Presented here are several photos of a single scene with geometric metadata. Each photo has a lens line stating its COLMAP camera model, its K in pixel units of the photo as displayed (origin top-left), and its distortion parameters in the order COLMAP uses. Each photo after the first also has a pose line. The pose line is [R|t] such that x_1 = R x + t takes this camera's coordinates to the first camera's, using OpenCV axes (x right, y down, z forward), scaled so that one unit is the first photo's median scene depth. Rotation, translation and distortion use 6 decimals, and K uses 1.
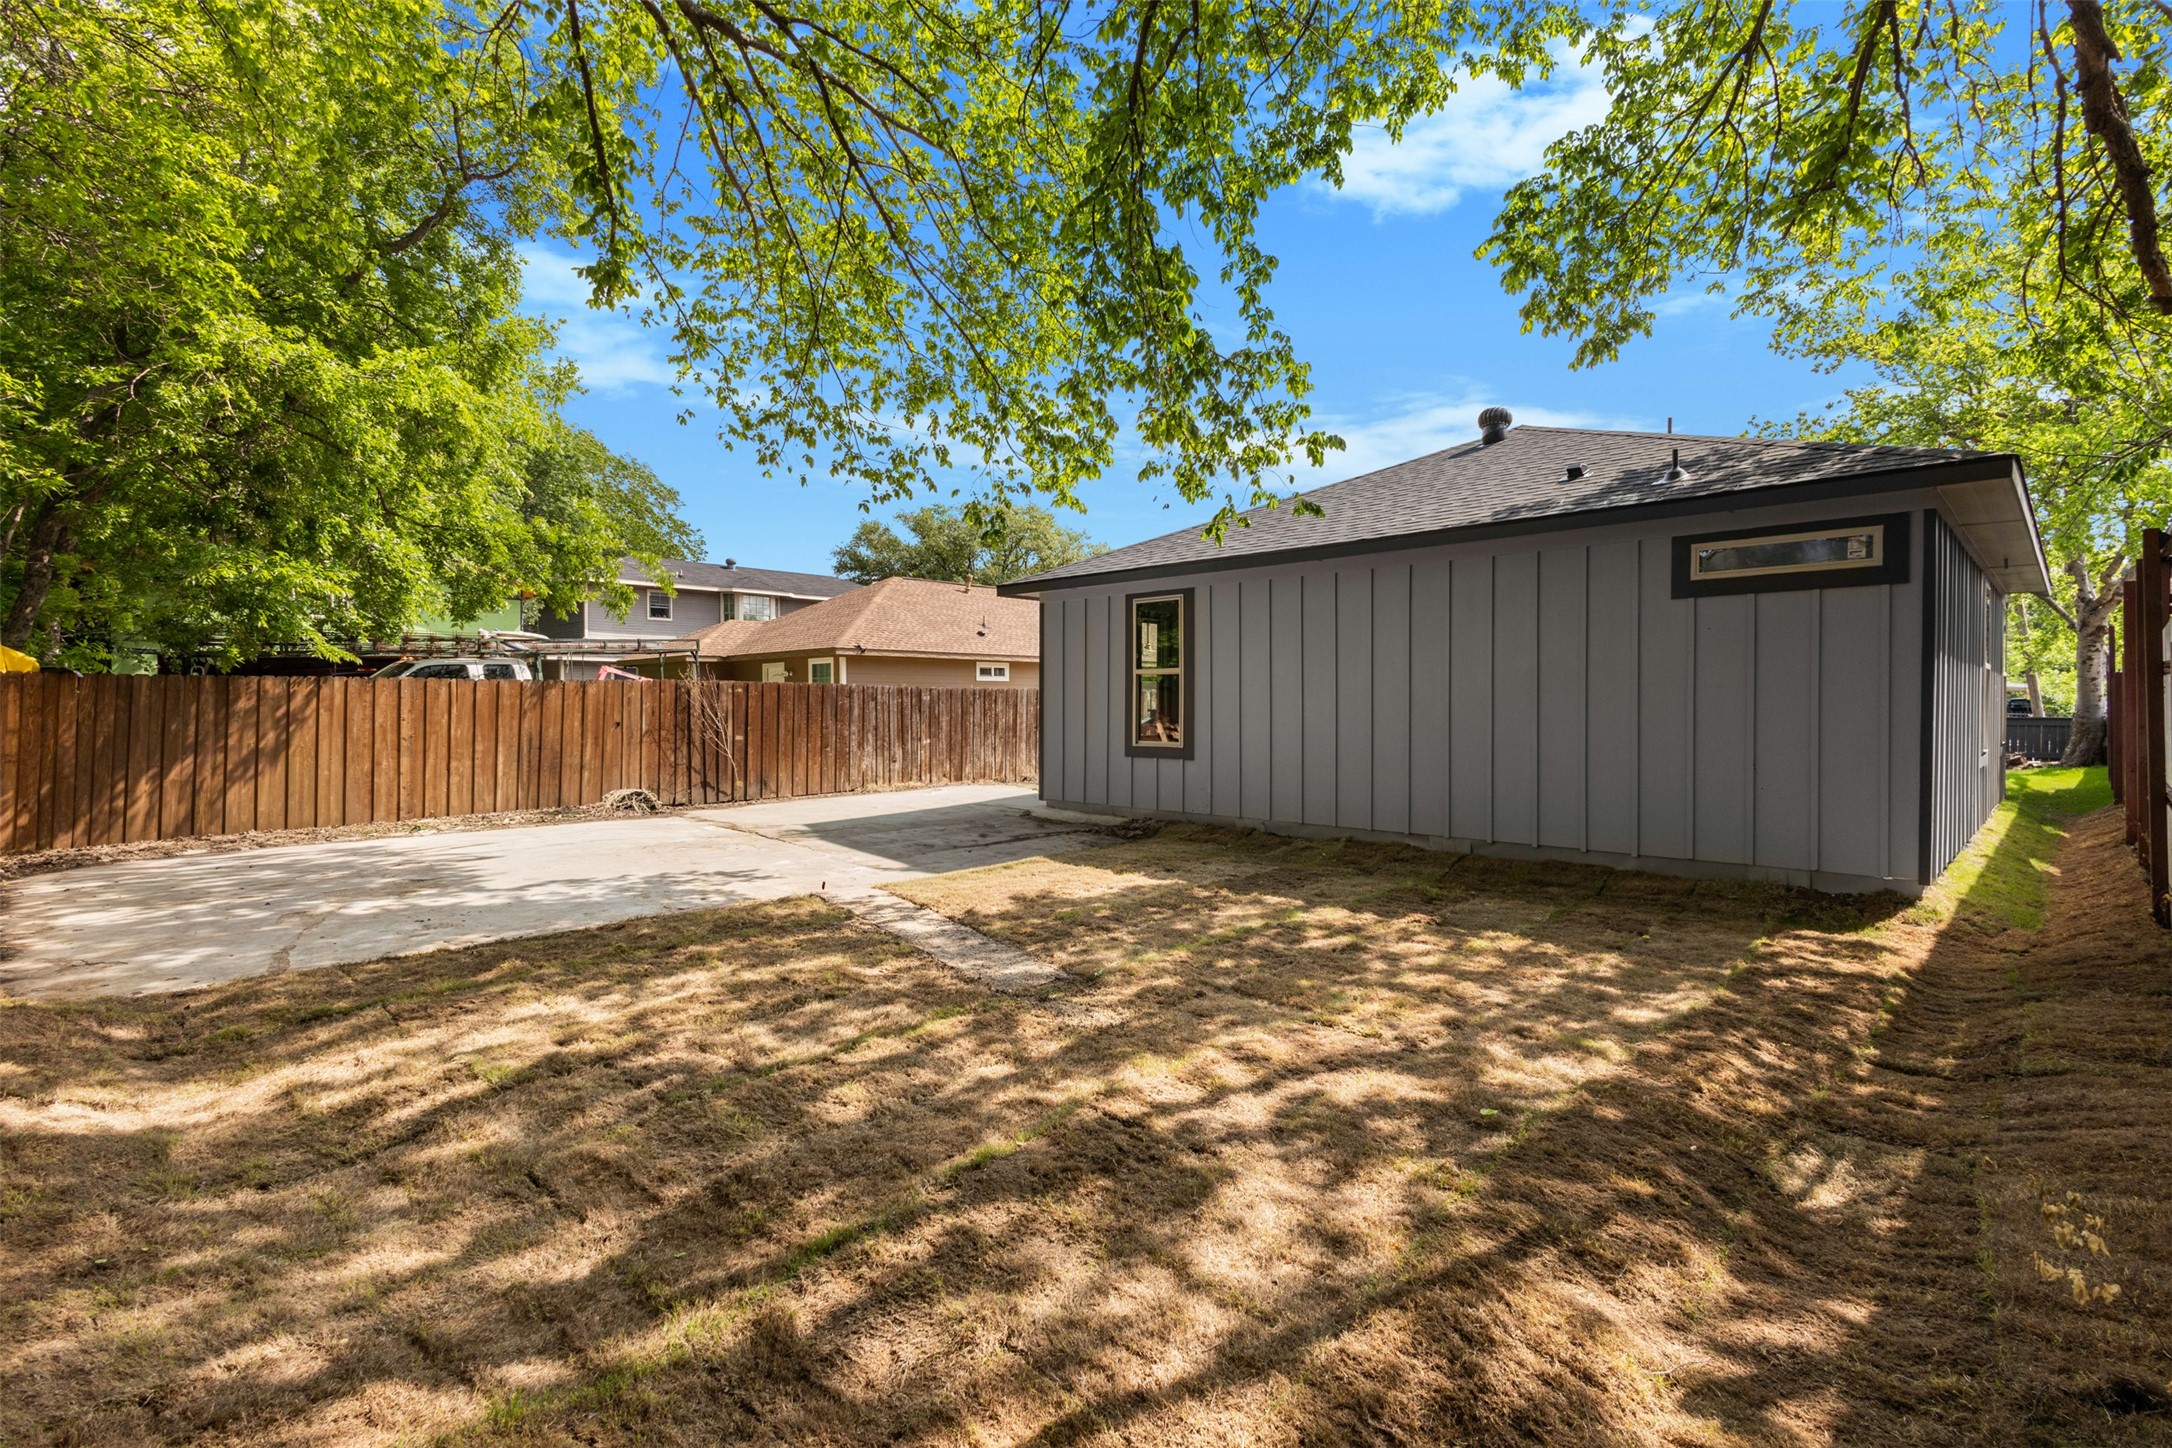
lens RADIAL K [[1010.6, 0, 1087.8], [0, 1010.6, 702.0], [0, 0, 1]] dist [0.020835, 0.000023]
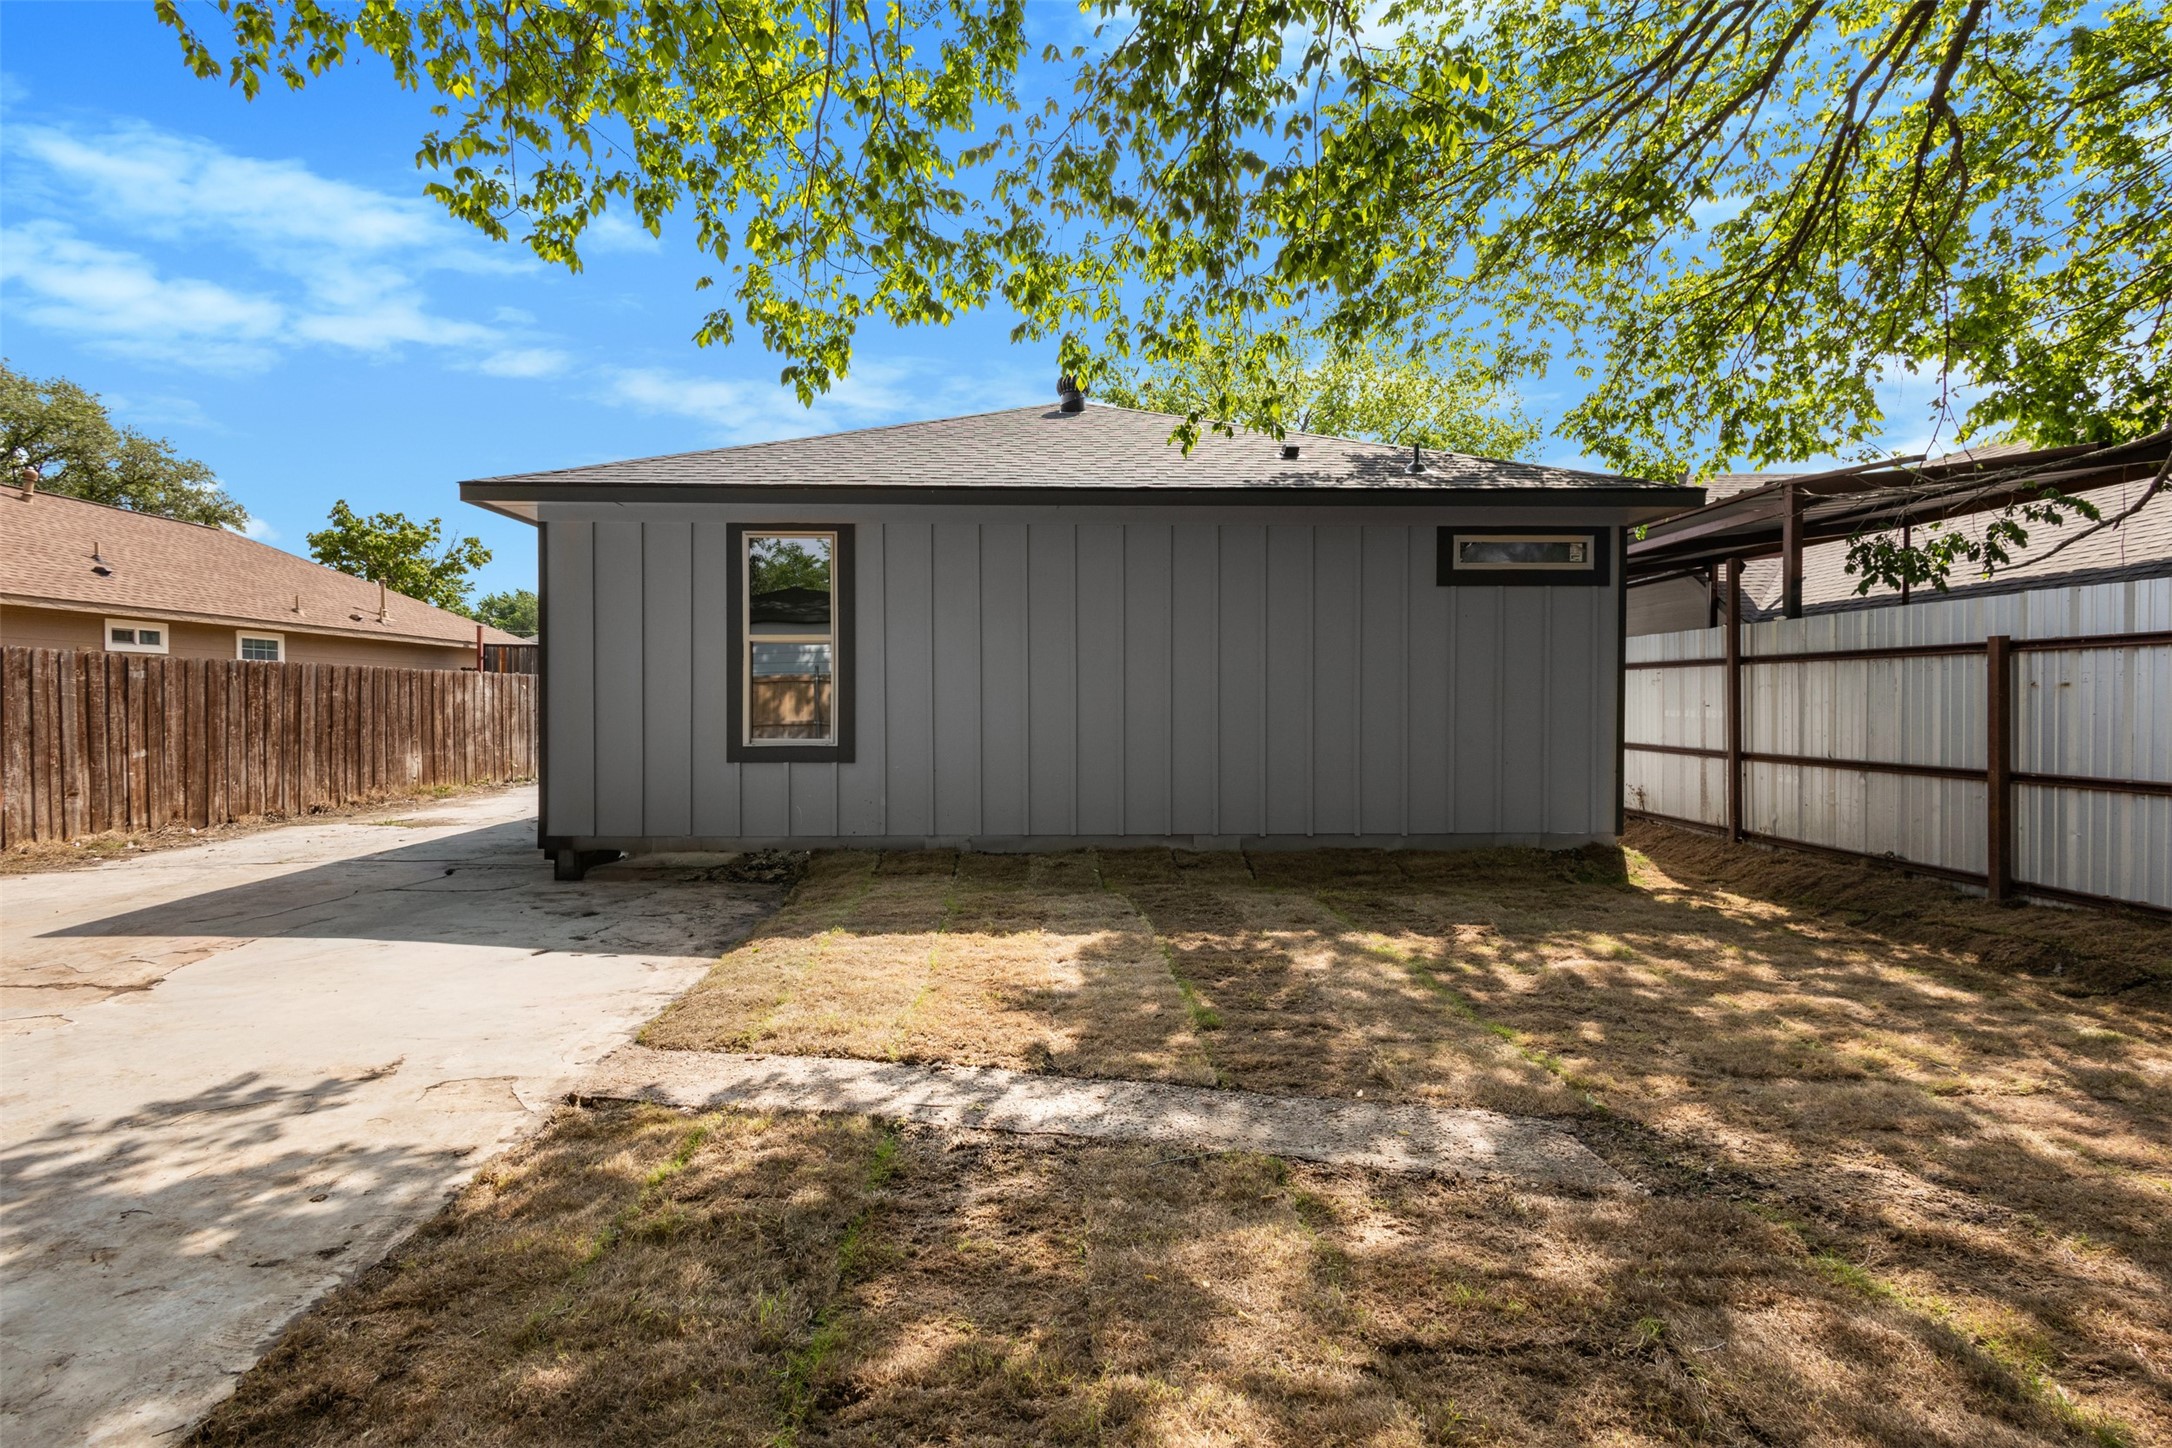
lens RADIAL K [[1031.7, 0, 1079.8], [0, 1031.7, 699.1], [0, 0, 1]] dist [0.006506, -0.000701]
pose [[0.698710, 0.002358, 0.715402, -0.284557], [-0.003188, 0.999995, -0.000182, 0.010681], [-0.715398, -0.002153, 0.698714, 0.341171]]
